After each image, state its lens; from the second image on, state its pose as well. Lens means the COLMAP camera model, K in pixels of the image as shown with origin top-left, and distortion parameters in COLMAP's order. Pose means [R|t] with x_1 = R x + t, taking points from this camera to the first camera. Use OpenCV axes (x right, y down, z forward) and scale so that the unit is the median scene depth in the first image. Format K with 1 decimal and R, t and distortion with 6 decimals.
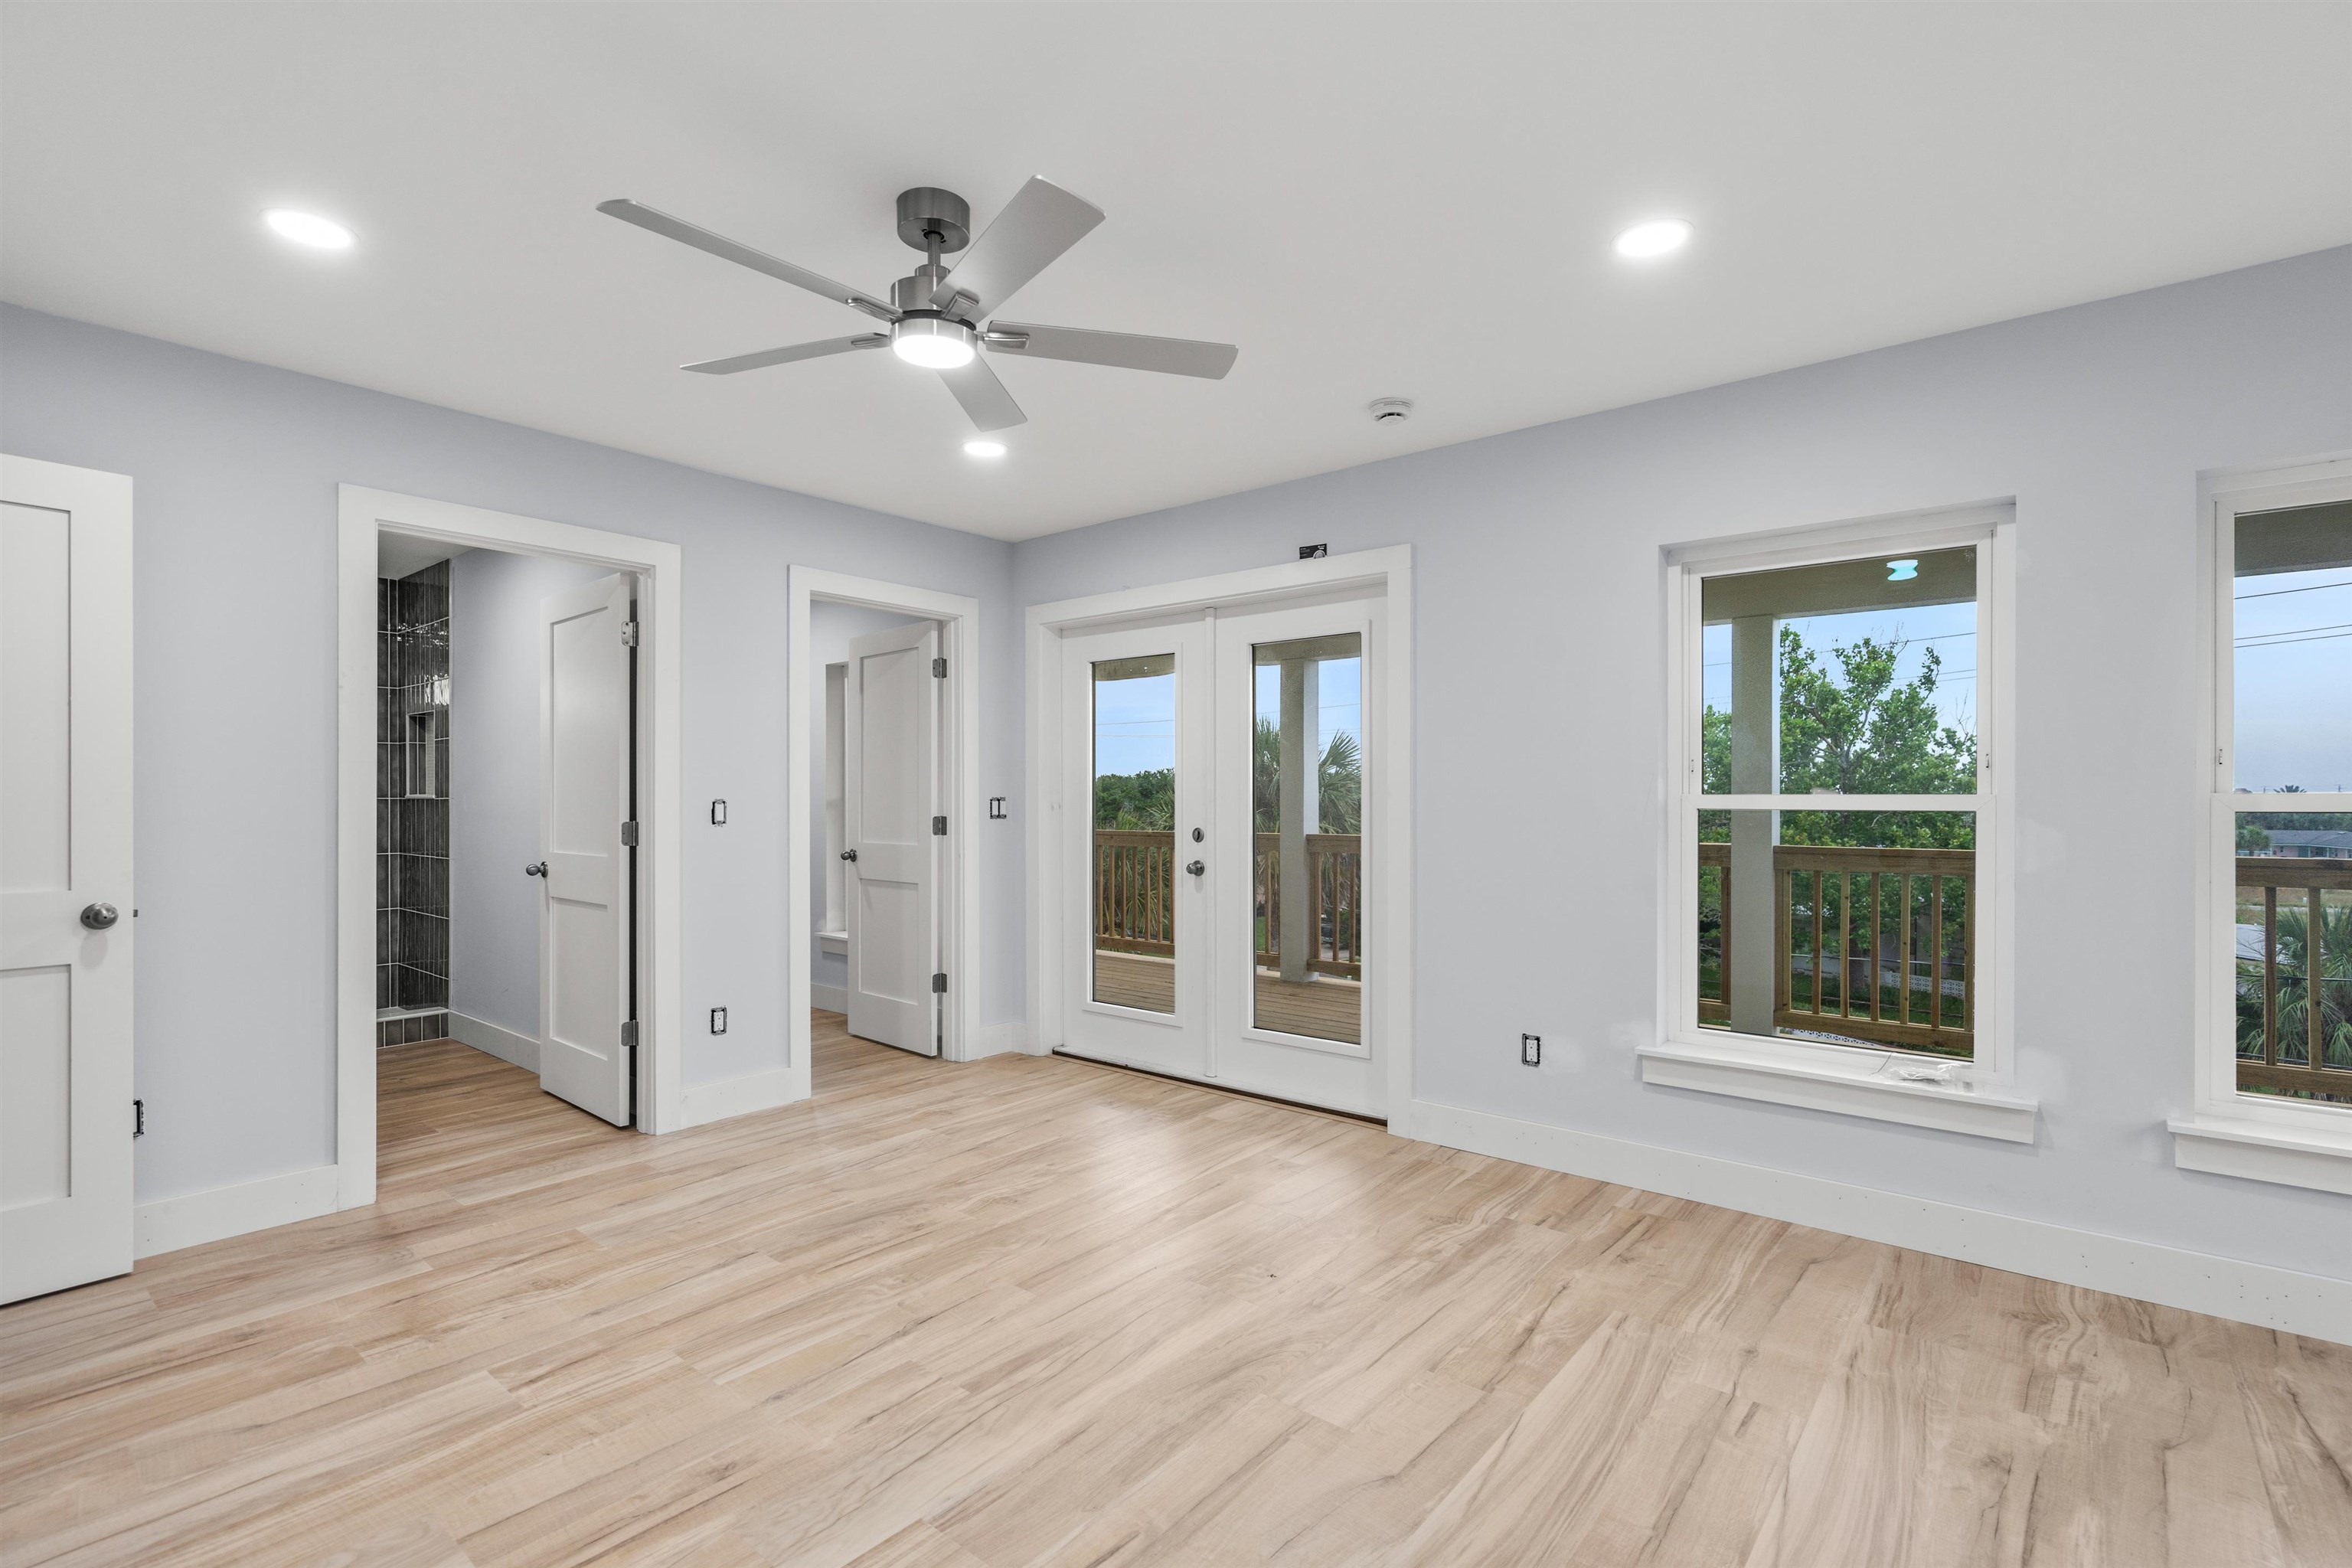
lens RADIAL K [[1081.4, 0, 1174.1], [0, 1081.4, 794.2], [0, 0, 1]] dist [-0.003196, 0.000311]
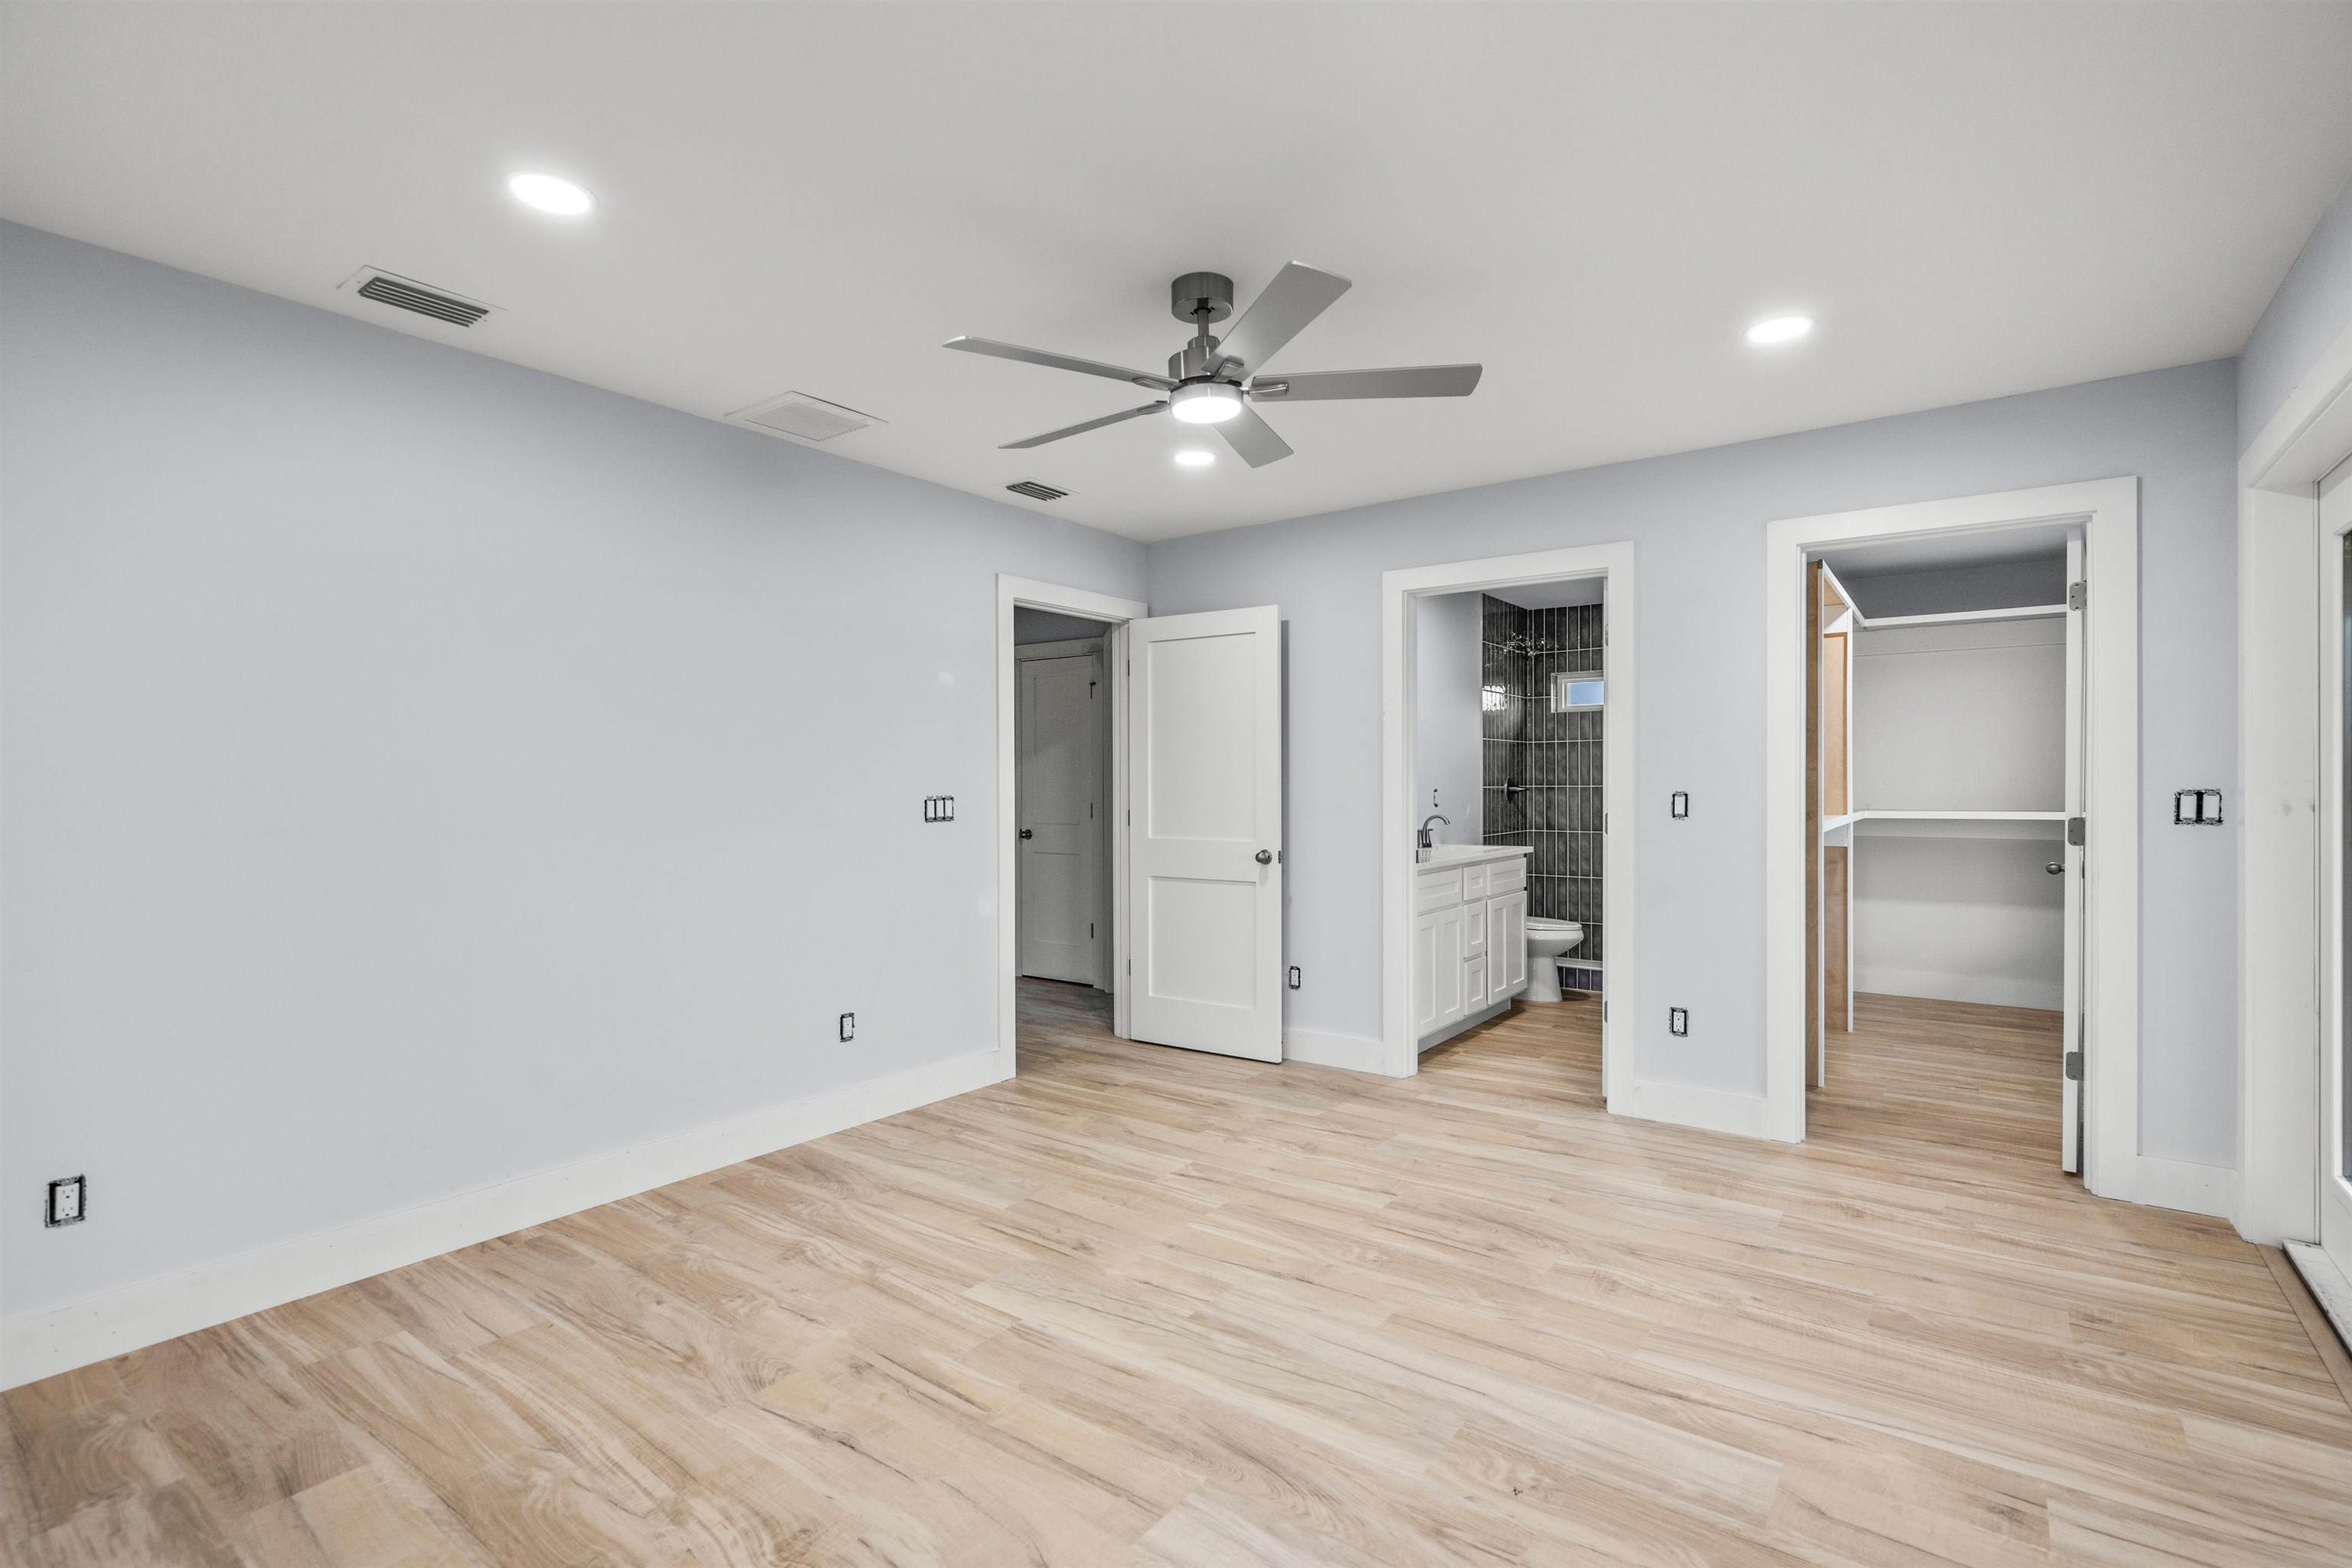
lens RADIAL K [[1081.4, 0, 1174.1], [0, 1081.4, 794.2], [0, 0, 1]] dist [-0.003196, 0.000311]
pose [[0.052691, 0.010328, -0.998557, 0.645942], [0.009680, 0.999894, 0.010853, -0.010003], [0.998564, -0.010238, 0.052585, 0.630533]]
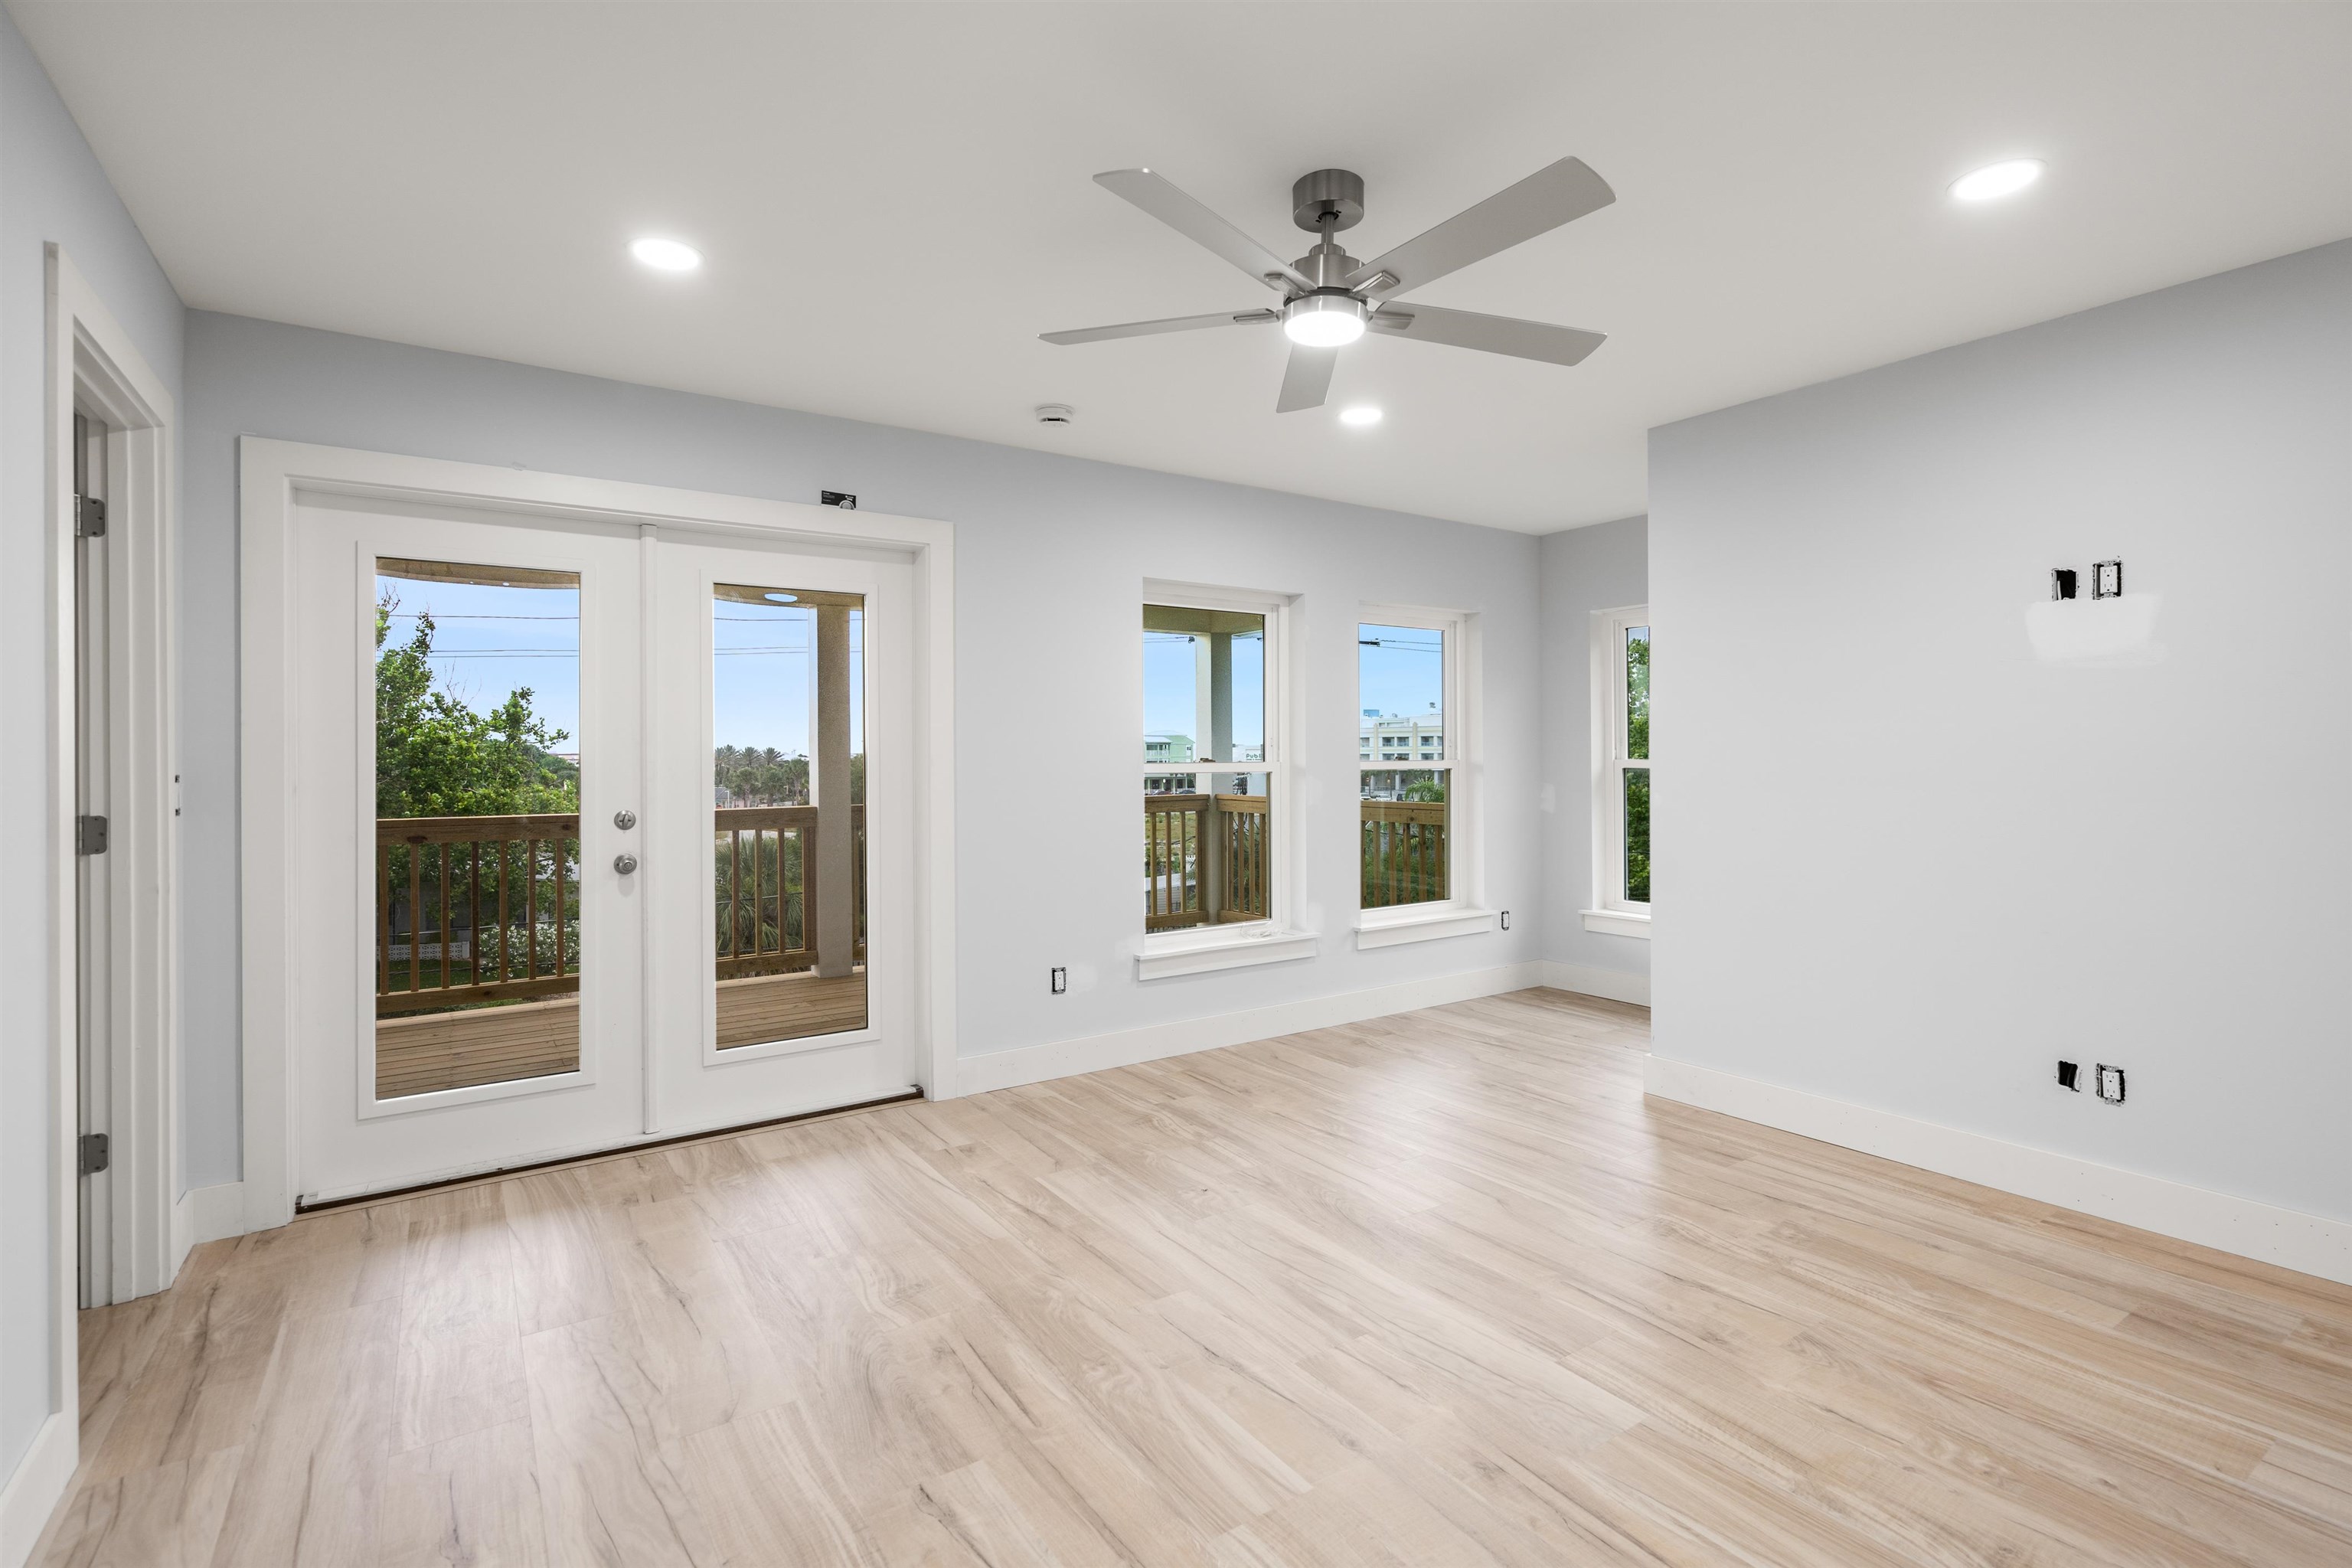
lens RADIAL K [[1095.5, 0, 1182.9], [0, 1095.5, 750.8], [0, 0, 1]] dist [-0.002195, 0.000922]
pose [[0.274983, 0.003988, 0.961441, -0.862830], [0.002591, 0.999985, -0.004889, -0.009180], [-0.961446, 0.003836, 0.274968, 0.593002]]
